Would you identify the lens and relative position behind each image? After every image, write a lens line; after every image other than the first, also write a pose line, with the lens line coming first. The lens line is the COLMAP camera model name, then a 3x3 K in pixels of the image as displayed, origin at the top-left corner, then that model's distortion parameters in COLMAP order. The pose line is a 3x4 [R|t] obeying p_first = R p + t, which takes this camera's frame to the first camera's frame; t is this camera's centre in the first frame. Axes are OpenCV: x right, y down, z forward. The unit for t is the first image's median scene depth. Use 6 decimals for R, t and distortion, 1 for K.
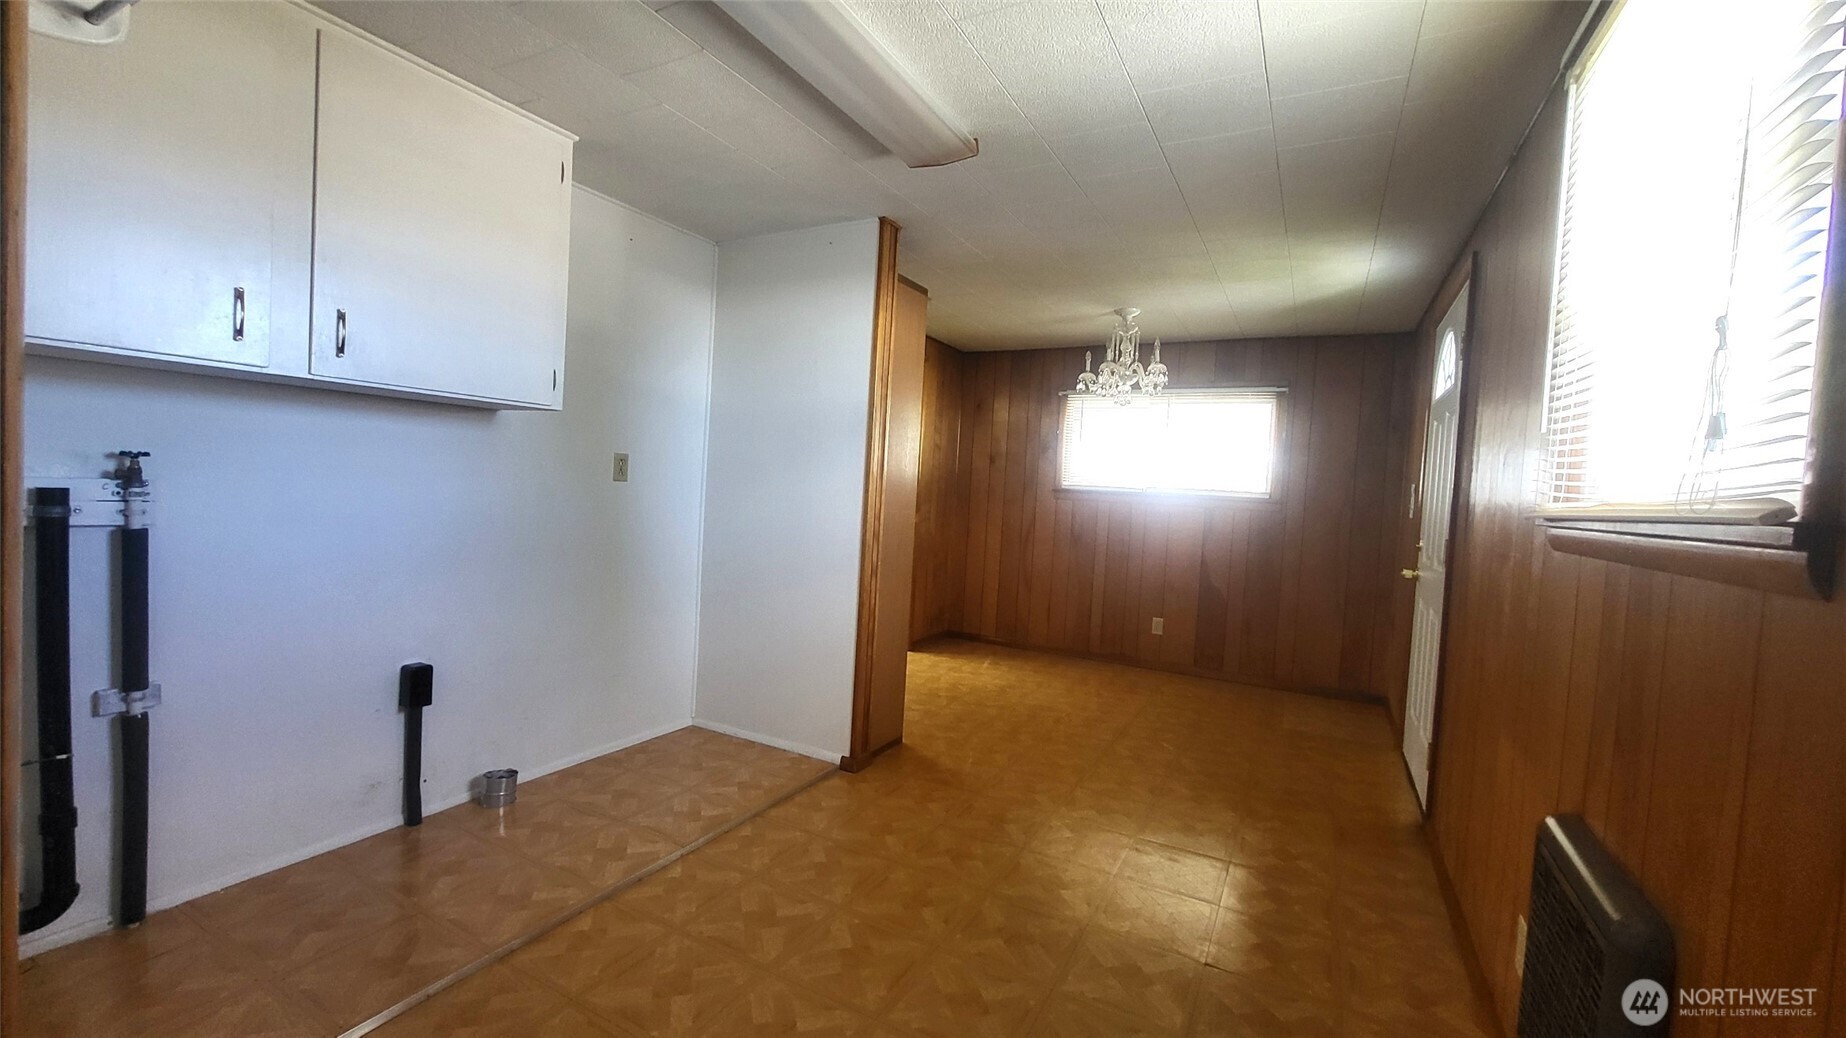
lens RADIAL K [[729.0, 0, 930.5], [0, 729.0, 506.5], [0, 0, 1]] dist [-0.002163, 0.000090]
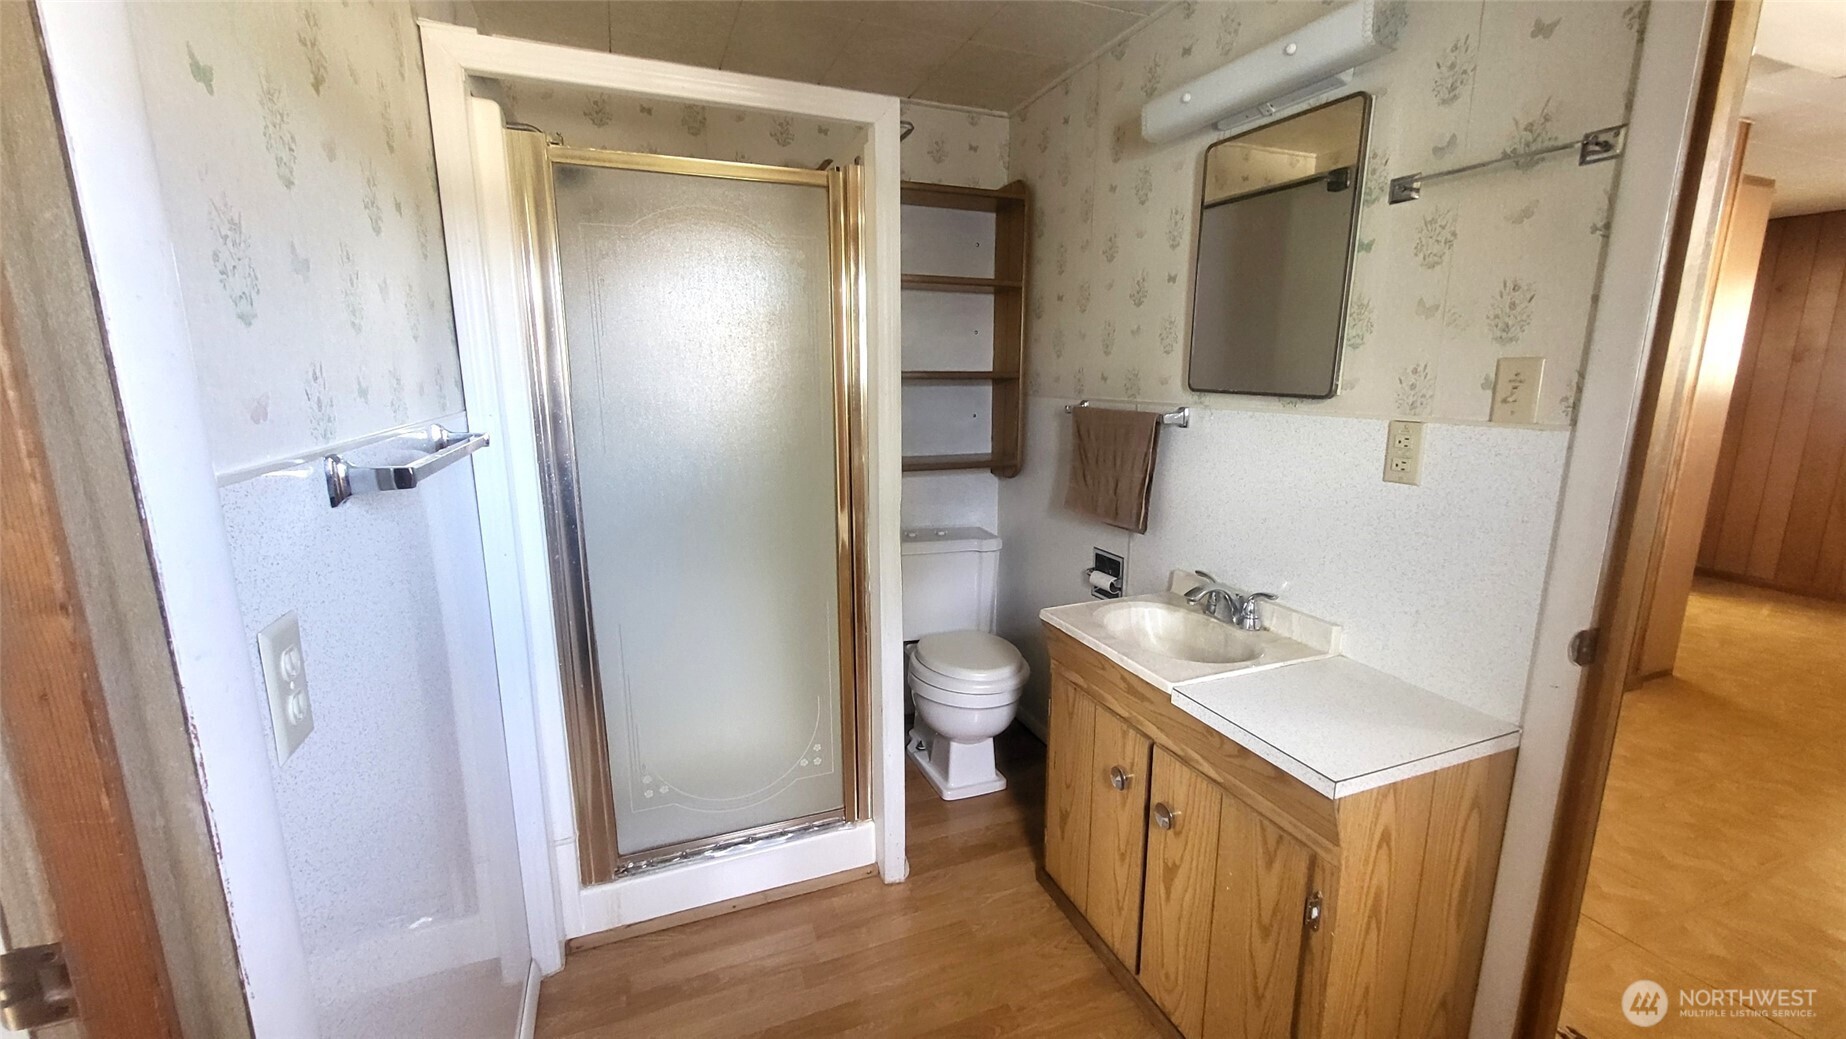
lens RADIAL K [[729.0, 0, 922.7], [0, 729.0, 517.1], [0, 0, 1]] dist [-0.002163, 0.000090]
pose [[0.761290, 0.071820, -0.644421, -0.280146], [0.025731, 0.989718, 0.140699, -0.070543], [0.647900, -0.123694, 0.751615, -0.523872]]
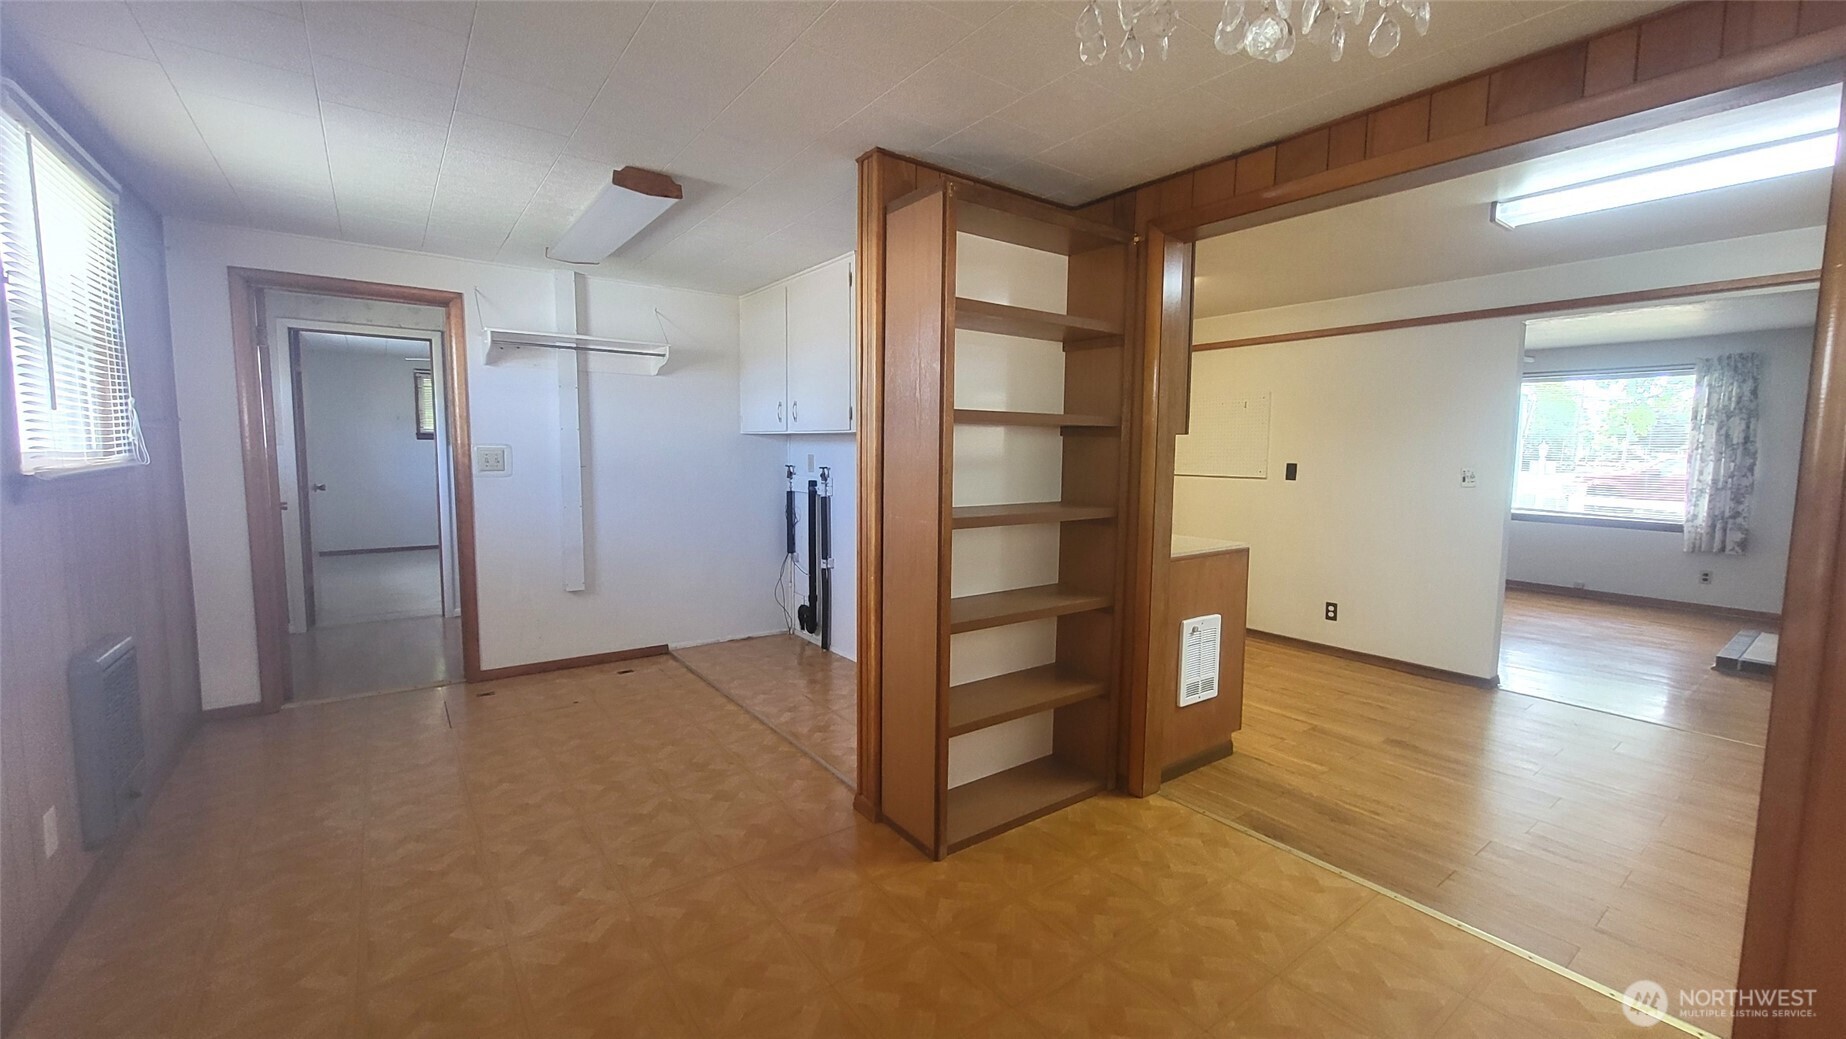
lens RADIAL K [[729.0, 0, 925.8], [0, 729.0, 520.4], [0, 0, 1]] dist [-0.002163, 0.000090]
pose [[-0.424669, 0.024554, -0.905016, 0.841470], [-0.066494, 0.996086, 0.058227, -0.045604], [0.902904, 0.084906, -0.421374, 1.846704]]
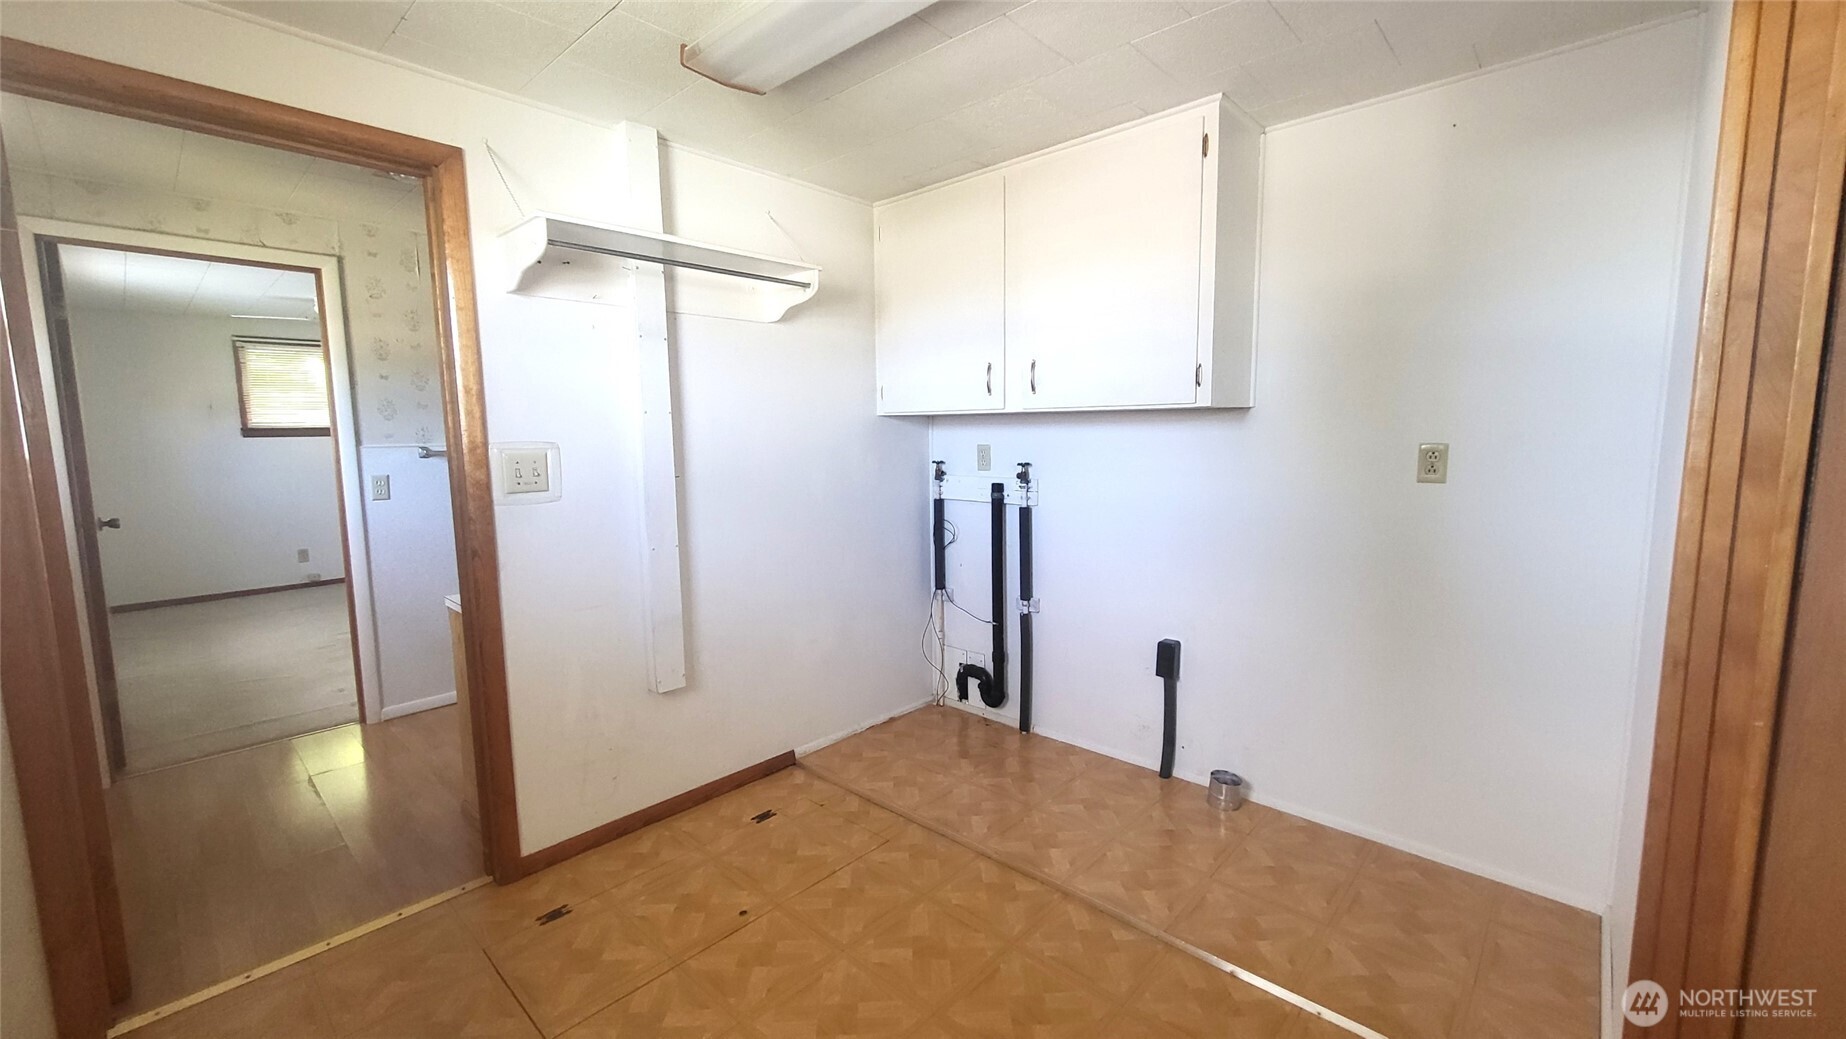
lens RADIAL K [[729.0, 0, 928.2], [0, 729.0, 519.8], [0, 0, 1]] dist [-0.002163, 0.000090]
pose [[-0.248399, 0.061601, -0.966697, 0.488960], [-0.034612, 0.996774, 0.072411, -0.043605], [0.968039, 0.051446, -0.245466, 0.915216]]
